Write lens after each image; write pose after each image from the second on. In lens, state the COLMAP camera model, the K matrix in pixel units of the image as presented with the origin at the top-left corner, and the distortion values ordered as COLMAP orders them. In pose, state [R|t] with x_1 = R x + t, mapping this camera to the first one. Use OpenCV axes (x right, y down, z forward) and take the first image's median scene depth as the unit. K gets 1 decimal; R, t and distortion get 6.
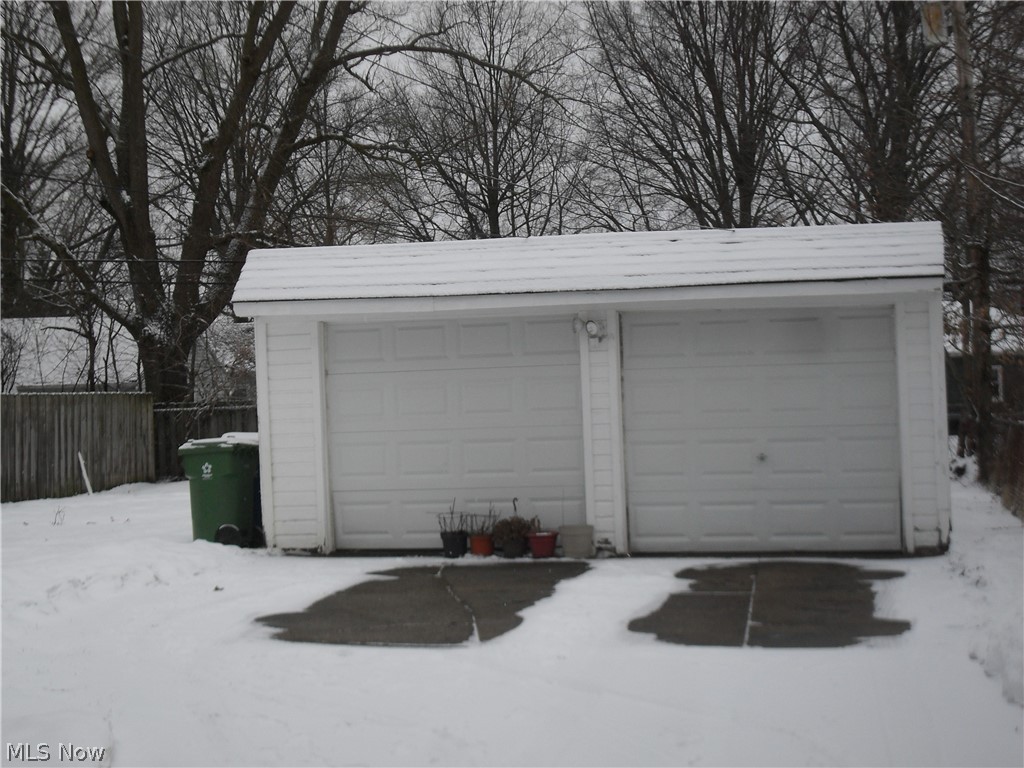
lens RADIAL K [[1707.5, 0, 512.0], [0, 1707.5, 384.0], [0, 0, 1]] dist [-0.033416, -0.099910]
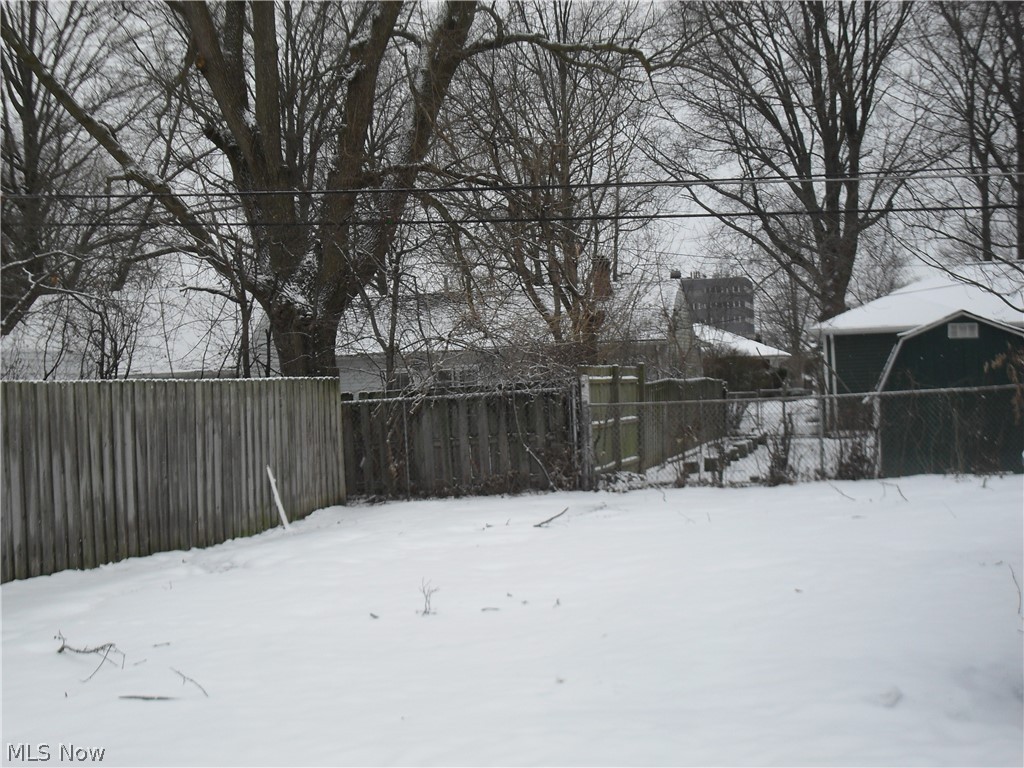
lens RADIAL K [[1707.5, 0, 512.0], [0, 1707.5, 384.0], [0, 0, 1]] dist [-0.033416, -0.099910]
pose [[0.999457, -0.019237, 0.026744, -0.164789], [0.019035, 0.999789, 0.007754, 0.003813], [-0.026887, -0.007241, 0.999612, 0.302082]]
